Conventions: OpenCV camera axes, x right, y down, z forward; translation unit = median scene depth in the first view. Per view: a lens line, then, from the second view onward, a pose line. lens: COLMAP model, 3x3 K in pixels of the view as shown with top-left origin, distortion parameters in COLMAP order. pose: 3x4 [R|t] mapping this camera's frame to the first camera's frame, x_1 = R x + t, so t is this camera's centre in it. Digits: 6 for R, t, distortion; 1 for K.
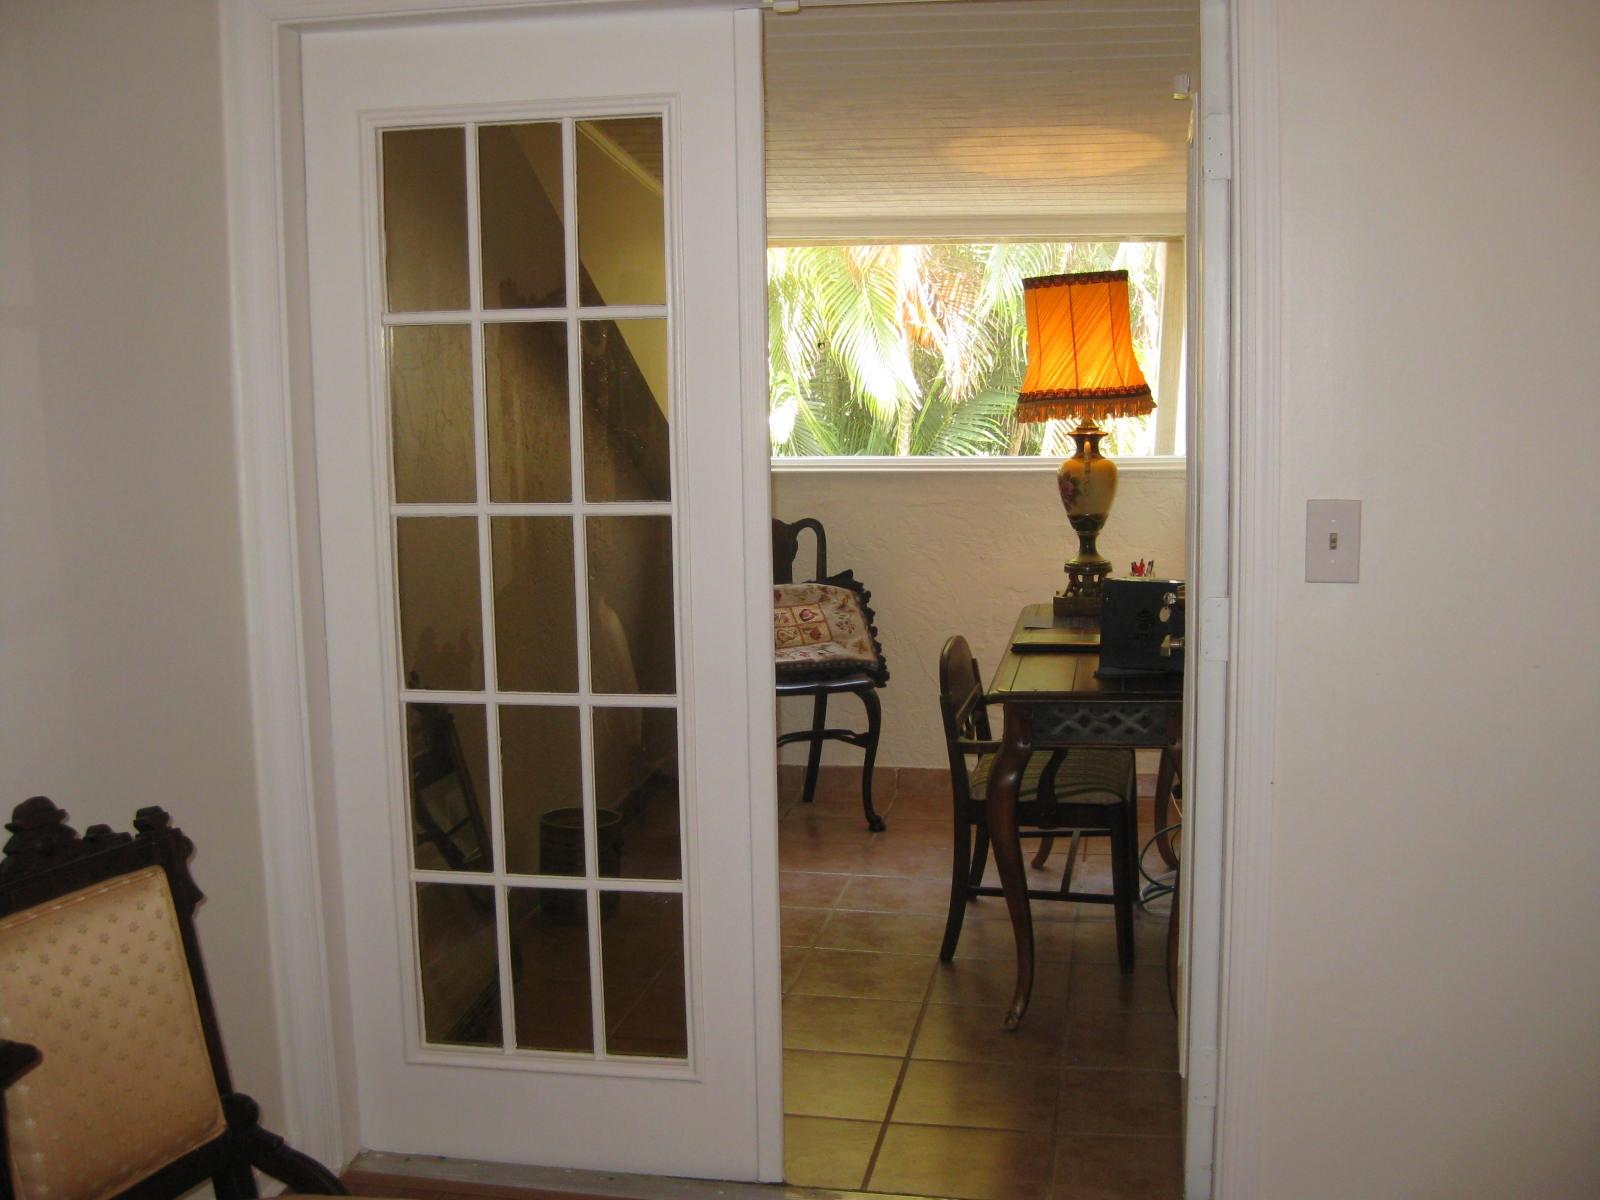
lens RADIAL K [[1756.3, 0, 801.1], [0, 1756.3, 600.1], [0, 0, 1]] dist [-0.131435, 0.000000]
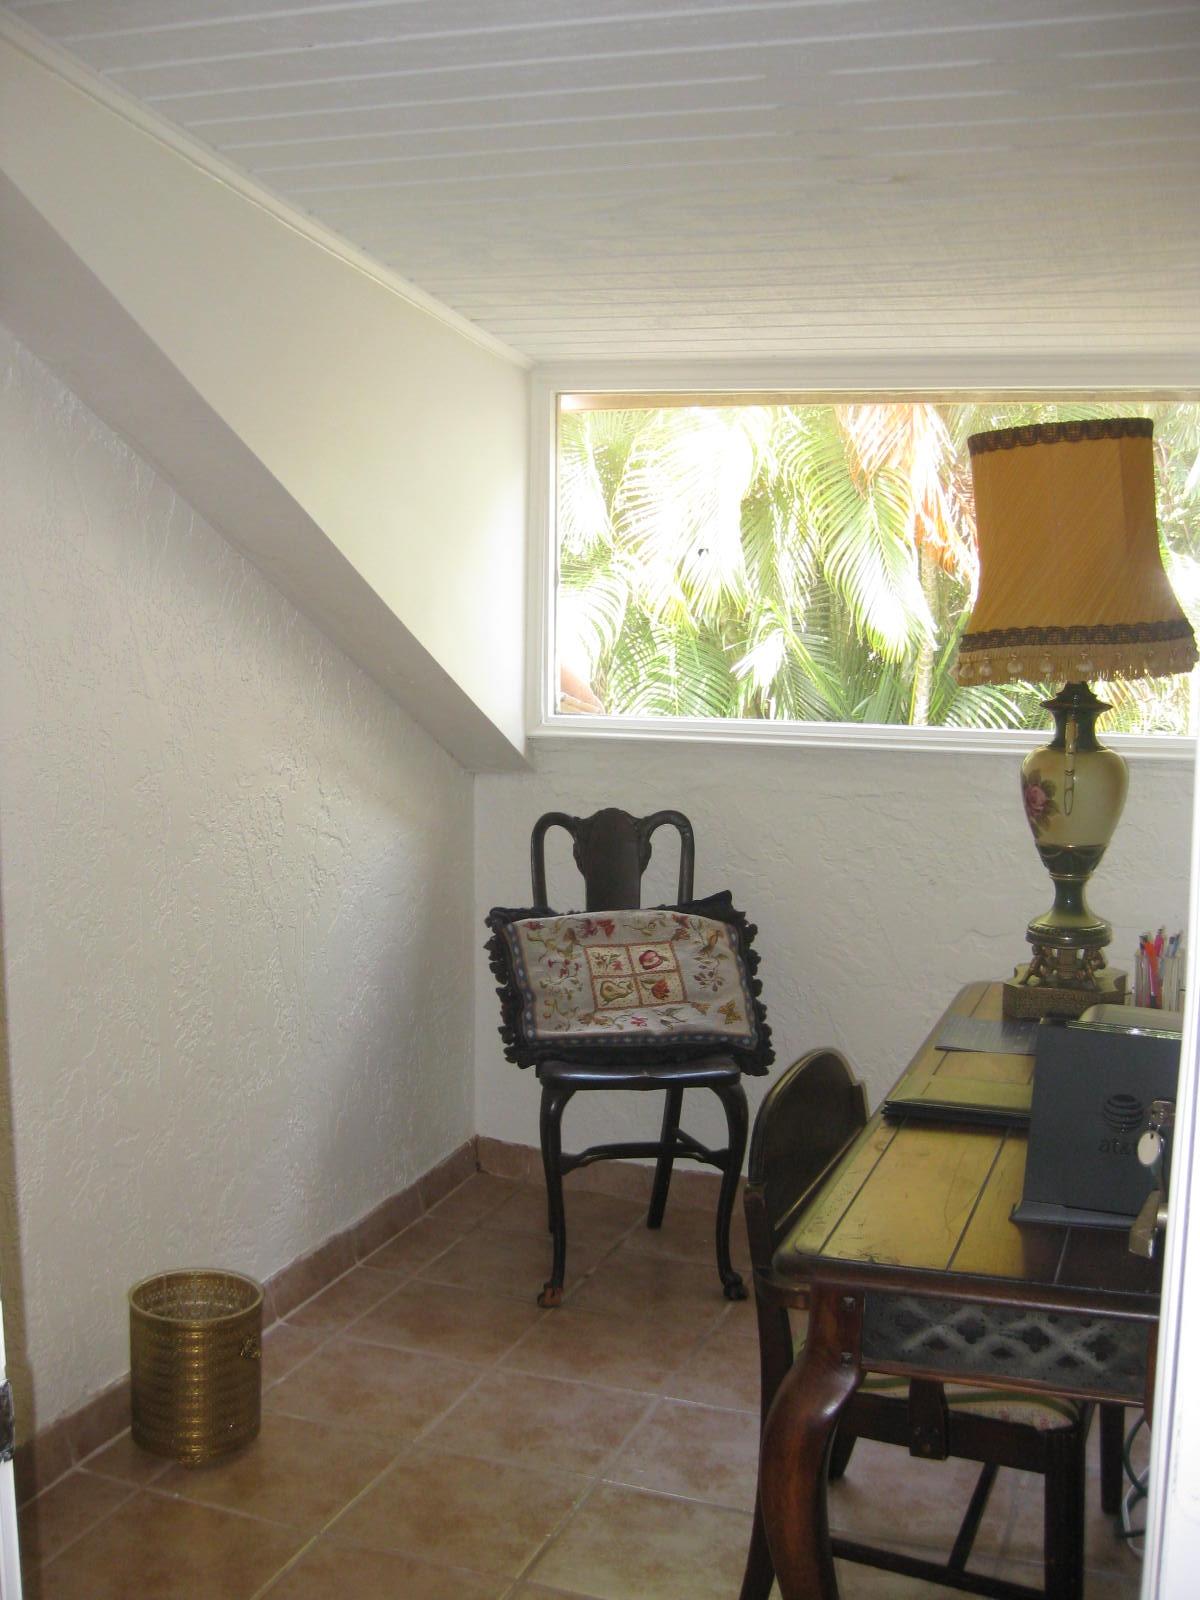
lens RADIAL K [[1756.3, 0, 543.3], [0, 1756.3, 835.4], [0, 0, 1]] dist [-0.131435, 0.000000]
pose [[0.980905, 0.044132, -0.189413, 0.086732], [-0.043472, 0.999025, 0.007644, -0.041566], [0.189566, 0.000736, 0.981868, 0.346790]]
